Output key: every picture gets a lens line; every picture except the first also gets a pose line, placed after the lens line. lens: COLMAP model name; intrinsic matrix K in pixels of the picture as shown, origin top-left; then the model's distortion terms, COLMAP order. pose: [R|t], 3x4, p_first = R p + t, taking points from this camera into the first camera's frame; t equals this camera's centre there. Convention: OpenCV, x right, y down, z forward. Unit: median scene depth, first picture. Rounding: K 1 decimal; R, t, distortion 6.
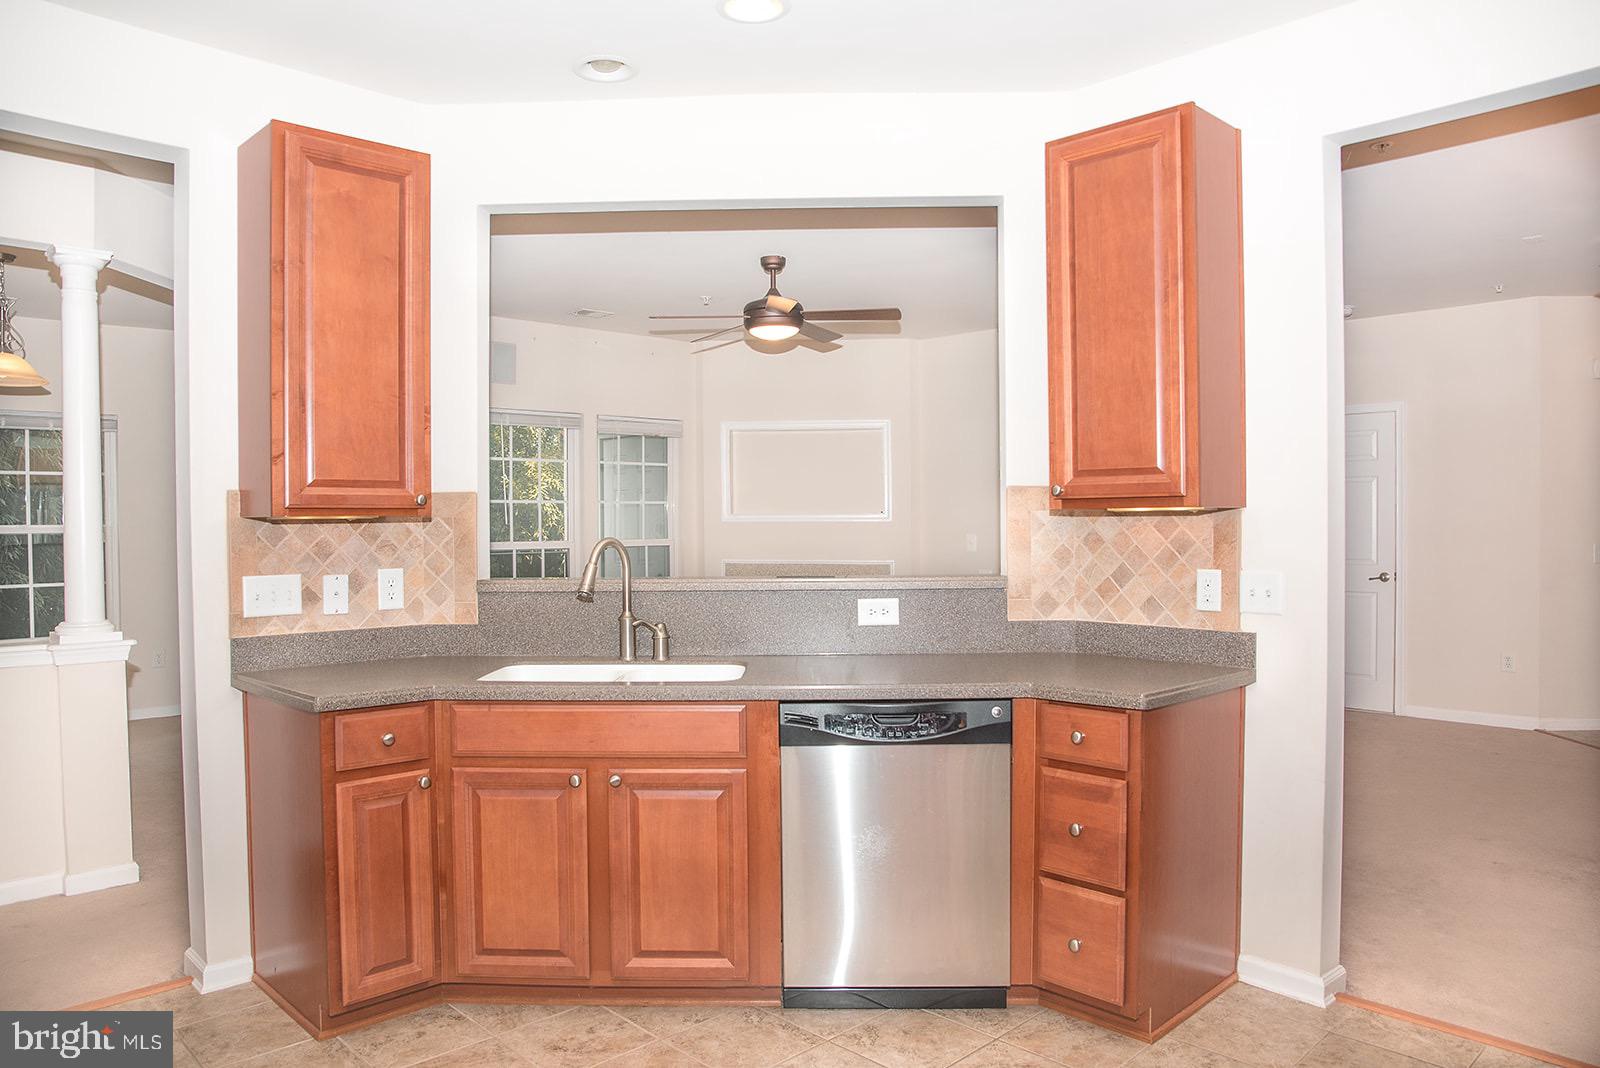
lens RADIAL K [[1110.6, 0, 803.4], [0, 1110.6, 531.4], [0, 0, 1]] dist [-0.044999, 0.006269]
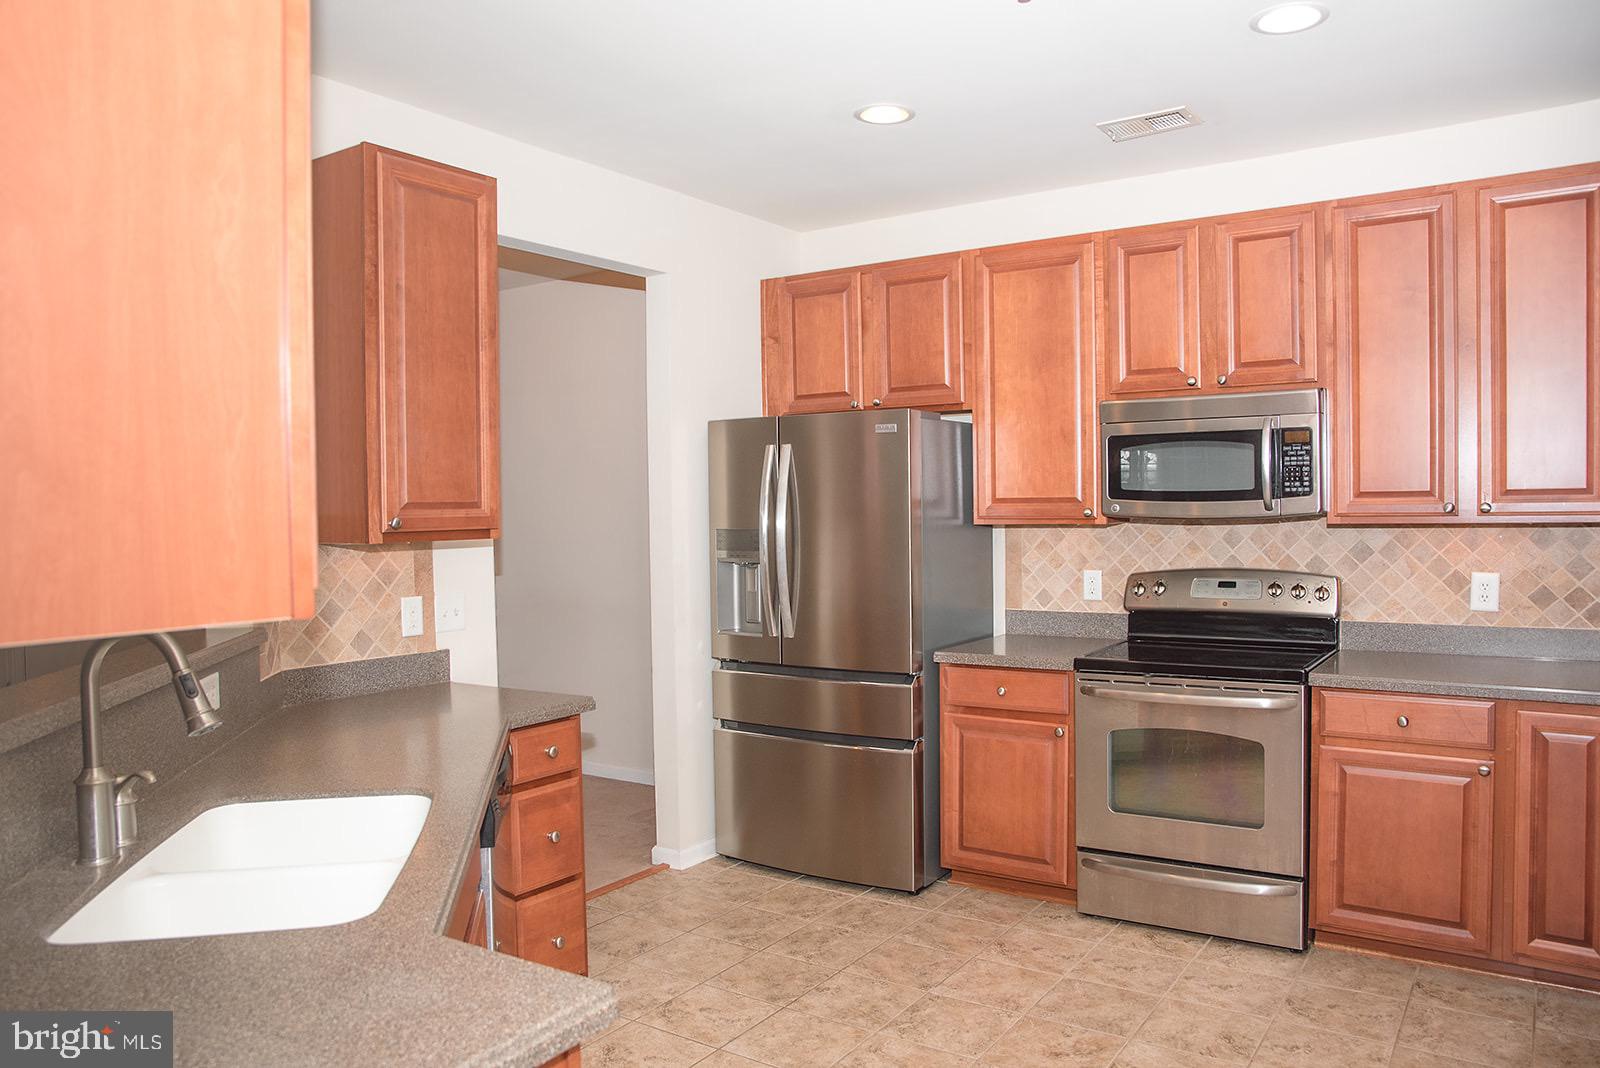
lens RADIAL K [[1230.5, 0, 798.8], [0, 1230.5, 529.7], [0, 0, 1]] dist [-0.053042, 0.054738]
pose [[-0.195321, -0.013234, 0.980650, -0.853252], [0.027157, 0.999453, 0.018897, -0.041799], [-0.980363, 0.030323, -0.194855, 0.862237]]
